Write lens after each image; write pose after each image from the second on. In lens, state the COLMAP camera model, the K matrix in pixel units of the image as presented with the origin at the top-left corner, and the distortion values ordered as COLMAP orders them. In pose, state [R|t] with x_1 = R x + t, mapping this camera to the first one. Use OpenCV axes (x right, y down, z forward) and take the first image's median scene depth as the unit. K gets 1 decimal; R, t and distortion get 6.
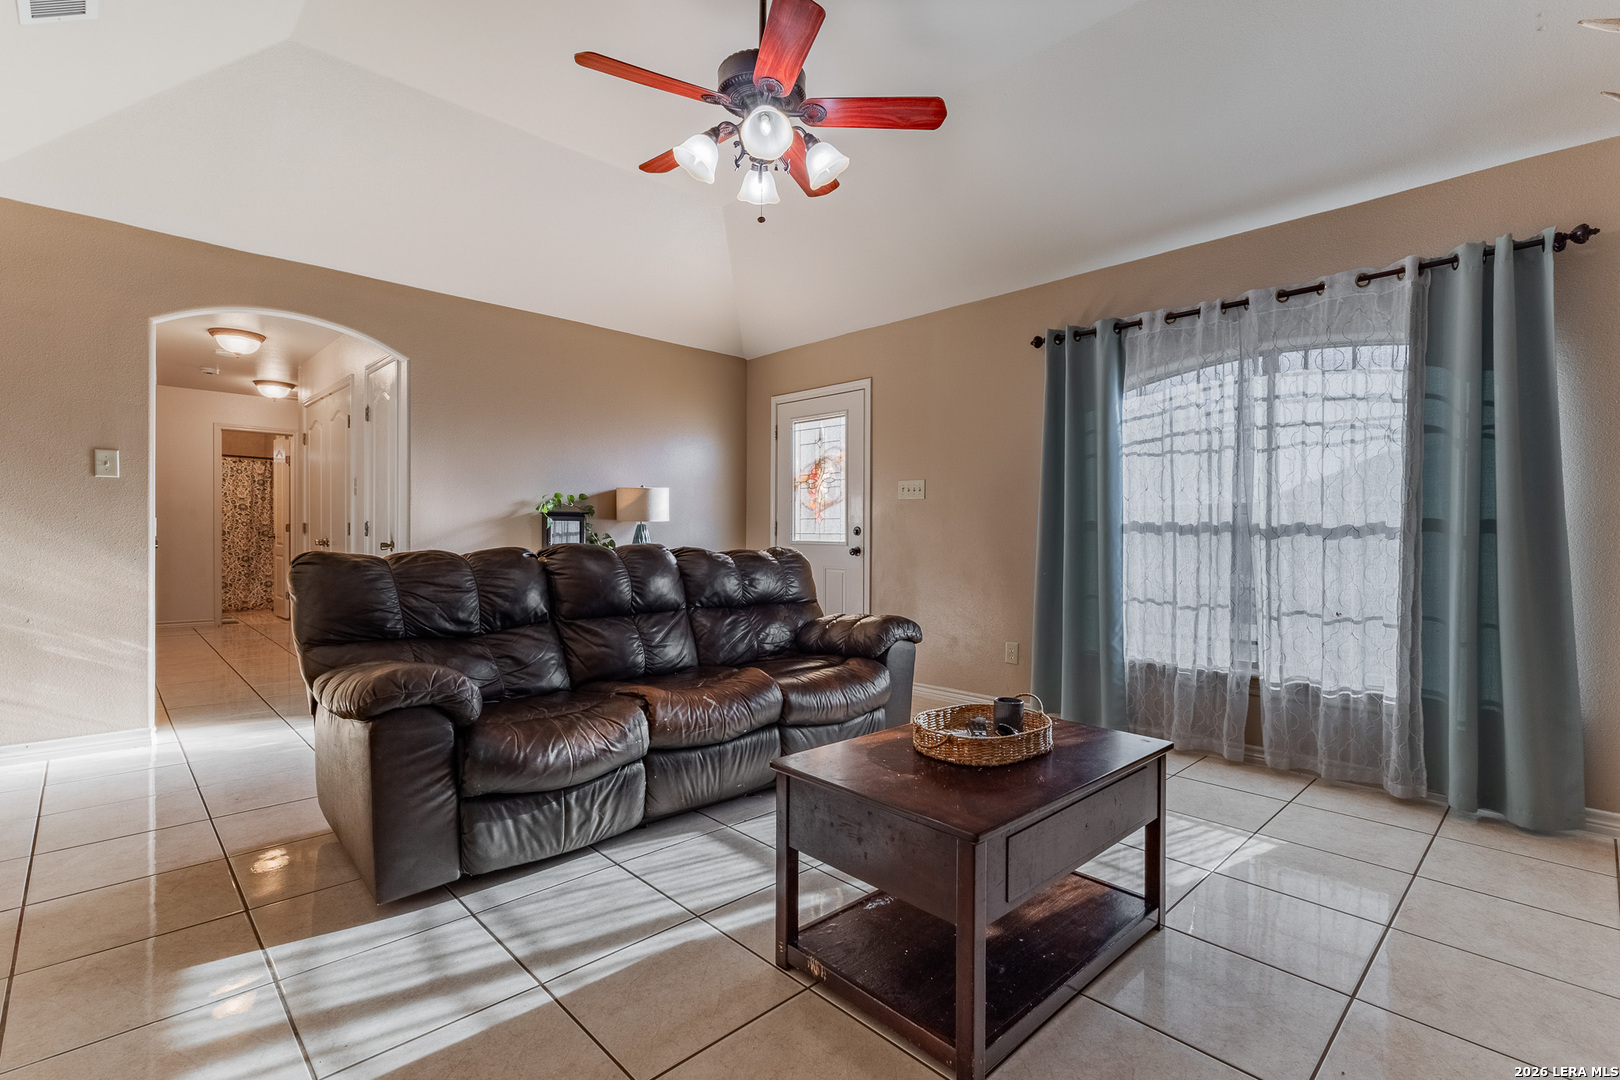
lens RADIAL K [[742.6, 0, 813.5], [0, 742.6, 540.5], [0, 0, 1]] dist [0.000344, 0.000491]
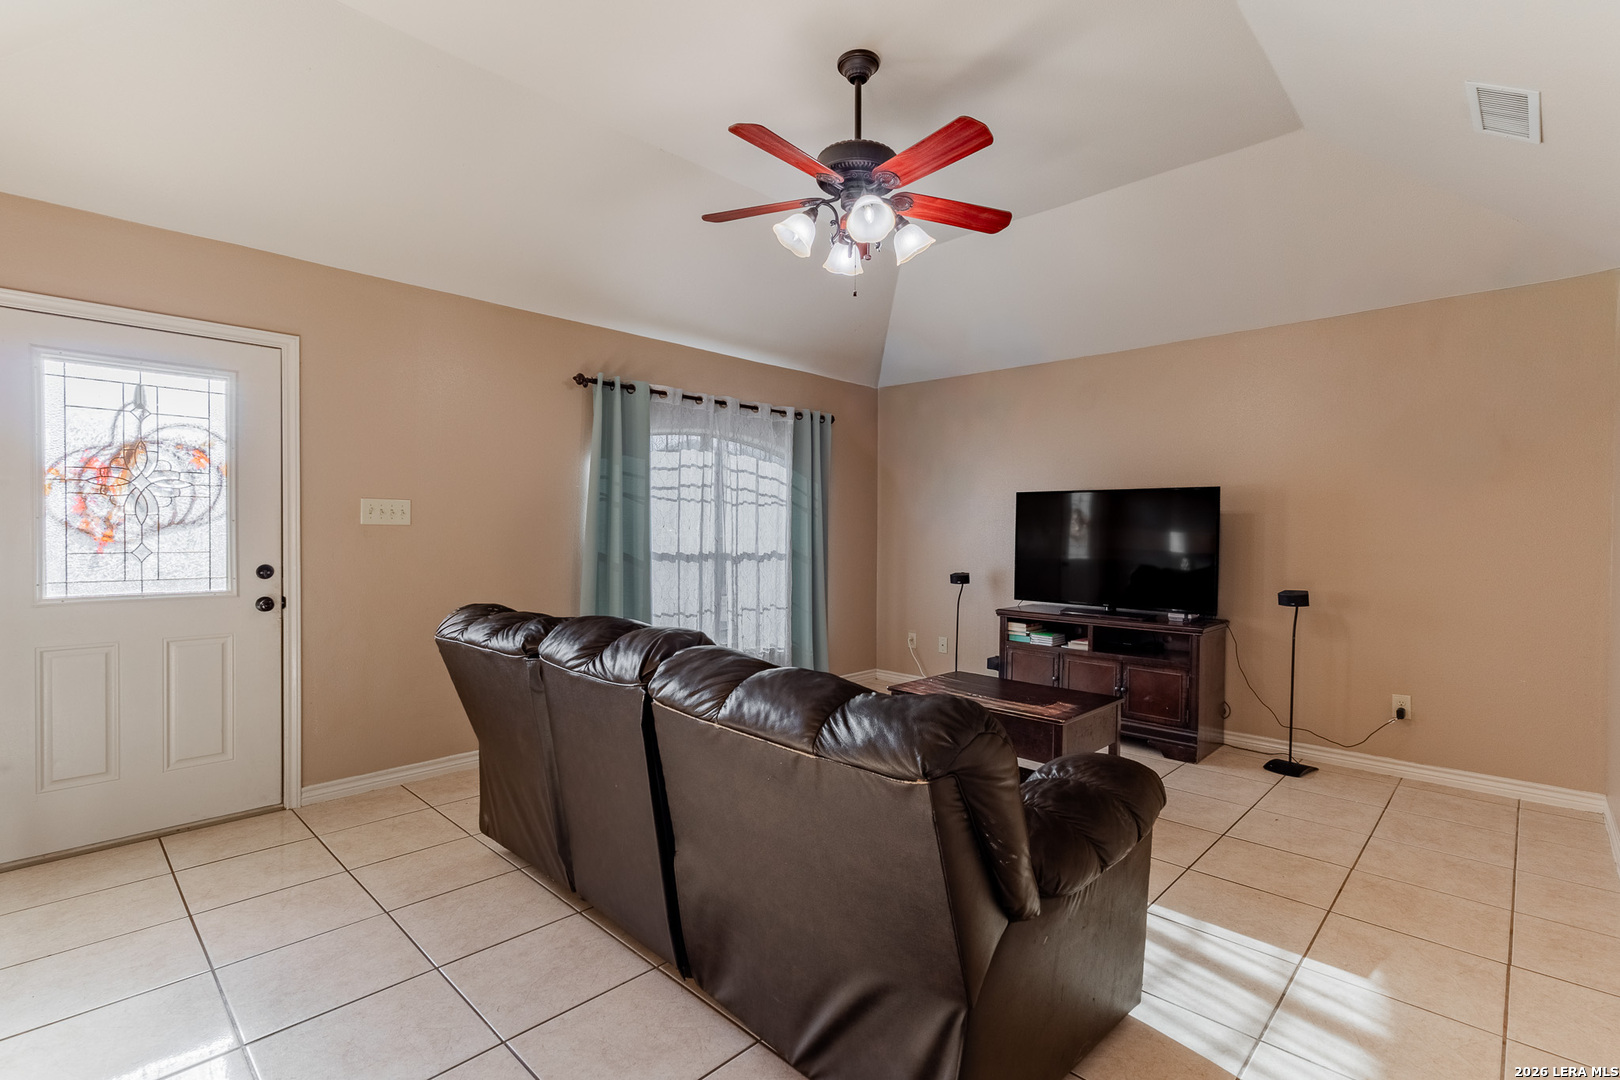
lens RADIAL K [[742.6, 0, 813.5], [0, 742.6, 540.5], [0, 0, 1]] dist [0.000344, 0.000491]
pose [[-0.042489, -0.018900, 0.998918, -0.860936], [0.007280, 0.999789, 0.019227, -0.070398], [-0.999070, 0.008089, -0.042343, 0.839613]]
